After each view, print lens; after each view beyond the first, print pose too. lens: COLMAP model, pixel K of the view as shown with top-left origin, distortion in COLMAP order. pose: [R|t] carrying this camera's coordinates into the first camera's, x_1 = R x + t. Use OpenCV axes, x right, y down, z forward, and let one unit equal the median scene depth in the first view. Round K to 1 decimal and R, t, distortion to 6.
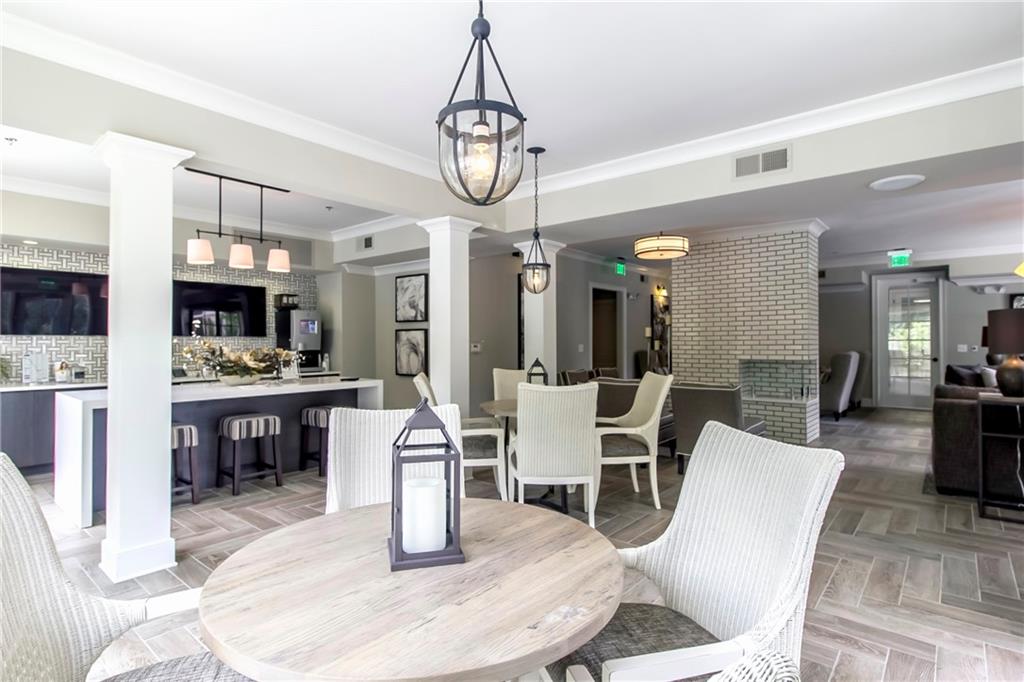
lens RADIAL K [[521.3, 0, 512.0], [0, 521.3, 341.0], [0, 0, 1]] dist [-0.000208, 0.000128]
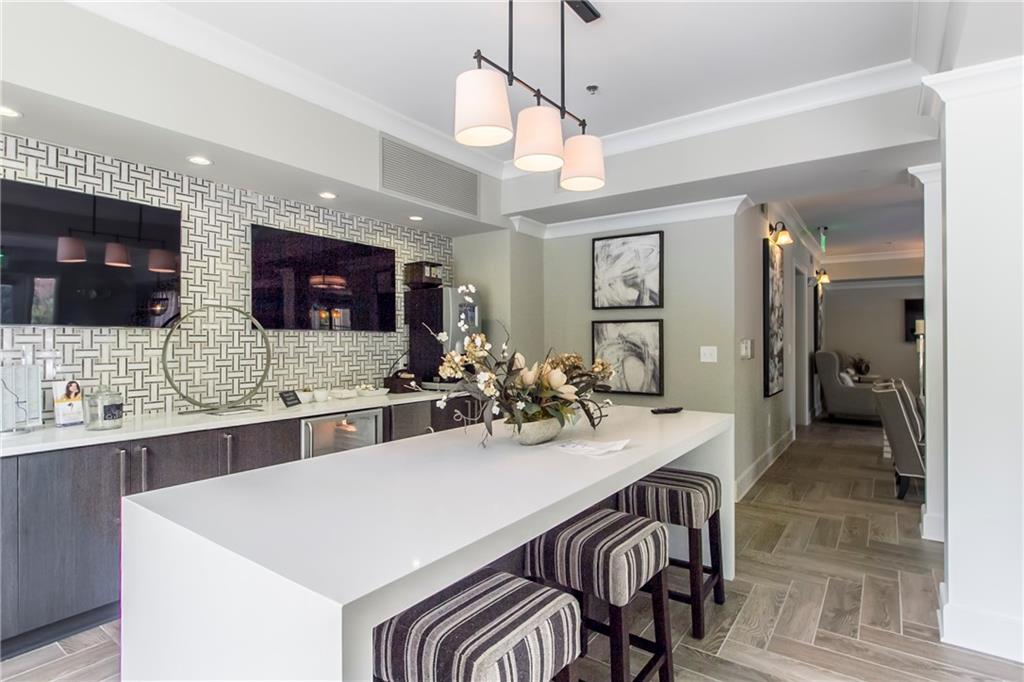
lens RADIAL K [[521.3, 0, 512.0], [0, 521.3, 341.0], [0, 0, 1]] dist [-0.000208, 0.000128]
pose [[0.997146, 0.001206, 0.075491, -0.385676], [-0.001385, 0.999996, 0.002319, 0.001237], [-0.075488, -0.002417, 0.997144, 0.385780]]
